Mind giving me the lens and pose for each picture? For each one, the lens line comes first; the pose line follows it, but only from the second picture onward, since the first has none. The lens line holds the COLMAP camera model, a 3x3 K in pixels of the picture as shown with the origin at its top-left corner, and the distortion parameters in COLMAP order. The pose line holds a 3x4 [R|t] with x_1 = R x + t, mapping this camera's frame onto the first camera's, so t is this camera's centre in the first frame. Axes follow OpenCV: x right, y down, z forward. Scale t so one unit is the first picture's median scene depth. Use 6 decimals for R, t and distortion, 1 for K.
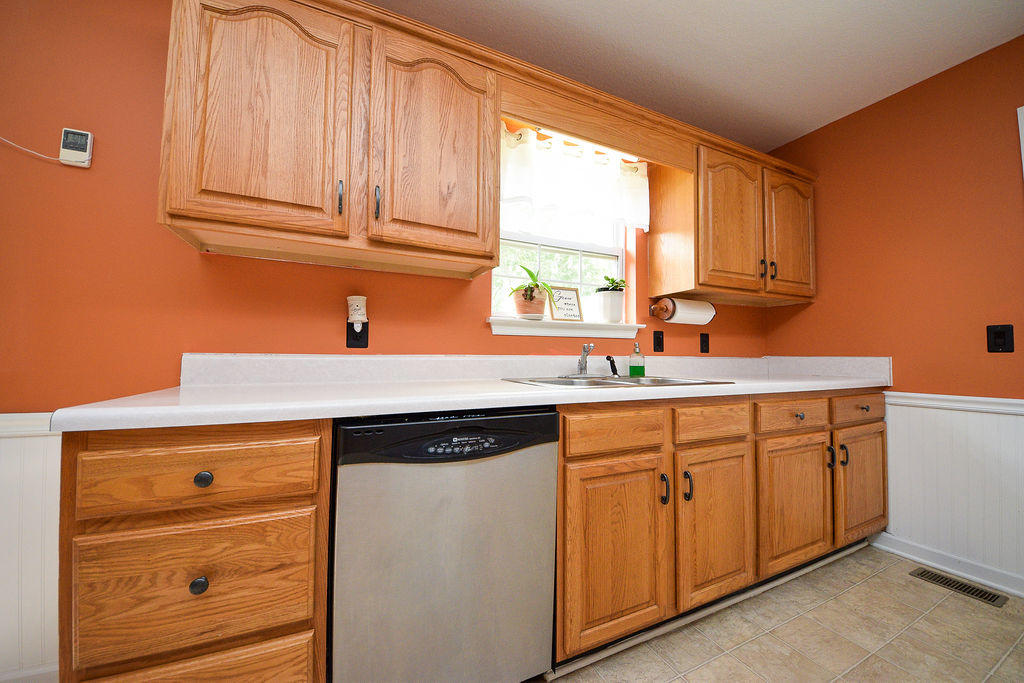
lens RADIAL K [[362.5, 0, 513.2], [0, 362.5, 341.1], [0, 0, 1]] dist [0.031883, -0.020179]
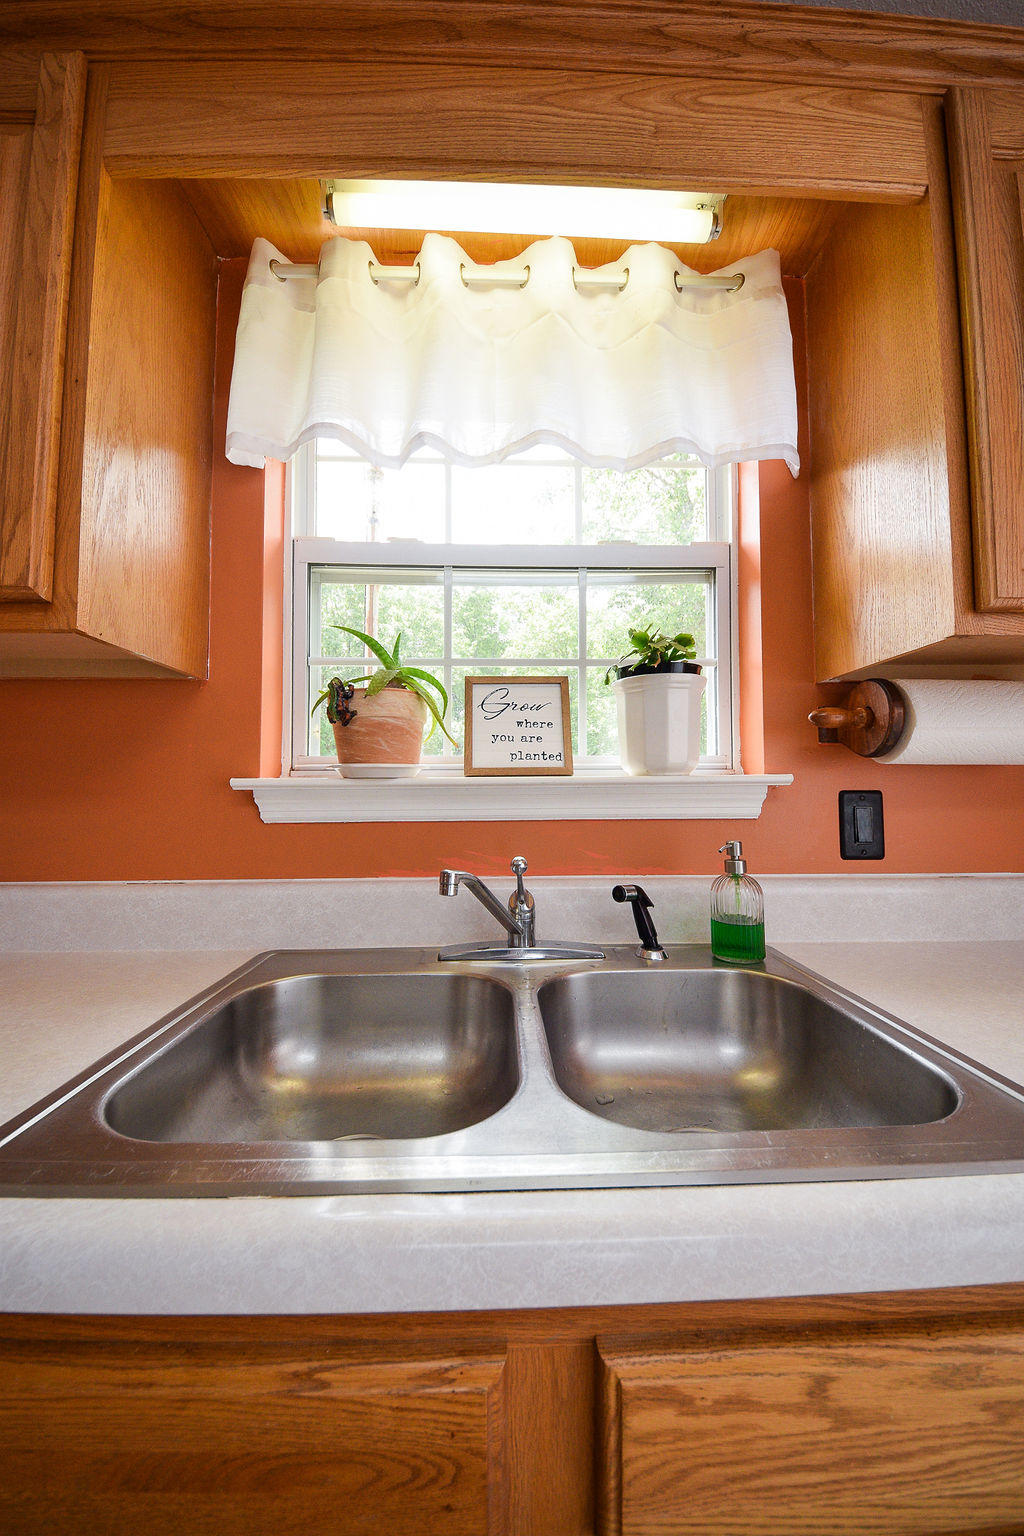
lens RADIAL K [[543.8, 0, 522.9], [0, 543.8, 769.8], [0, 0, 1]] dist [0.031883, -0.020179]
pose [[0.920460, -0.026889, -0.389910, 0.349725], [0.023344, 0.999632, -0.013828, -0.050278], [0.390139, 0.003626, 0.920749, 0.515164]]
